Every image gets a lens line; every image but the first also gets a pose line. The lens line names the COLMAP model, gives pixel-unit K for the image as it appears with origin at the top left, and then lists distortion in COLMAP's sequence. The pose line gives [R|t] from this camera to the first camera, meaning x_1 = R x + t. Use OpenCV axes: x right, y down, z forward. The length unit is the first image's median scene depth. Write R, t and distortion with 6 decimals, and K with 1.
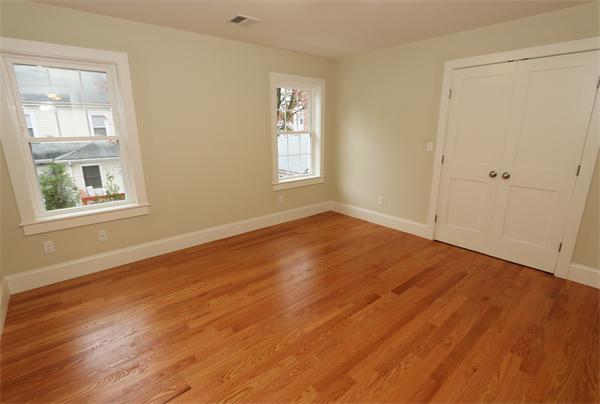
lens RADIAL K [[275.7, 0, 300.0], [0, 275.7, 202.0], [0, 0, 1]] dist [0.018536, 0.000264]
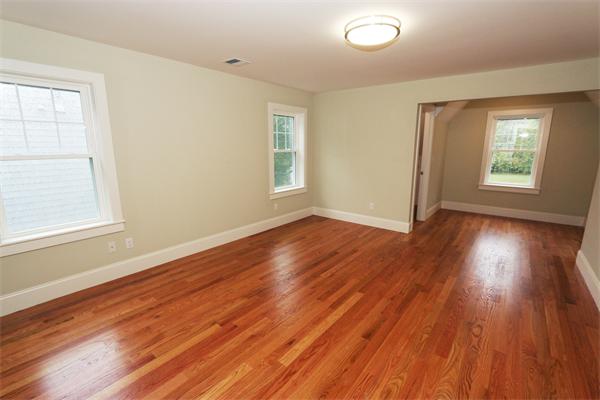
lens RADIAL K [[277.7, 0, 300.0], [0, 277.7, 200.0], [0, 0, 1]] dist [-0.001459, -0.000467]
pose [[0.973629, -0.032462, 0.225815, -0.200367], [0.049422, 0.996332, -0.069862, 0.042840], [-0.222719, 0.079180, 0.971662, -0.141971]]
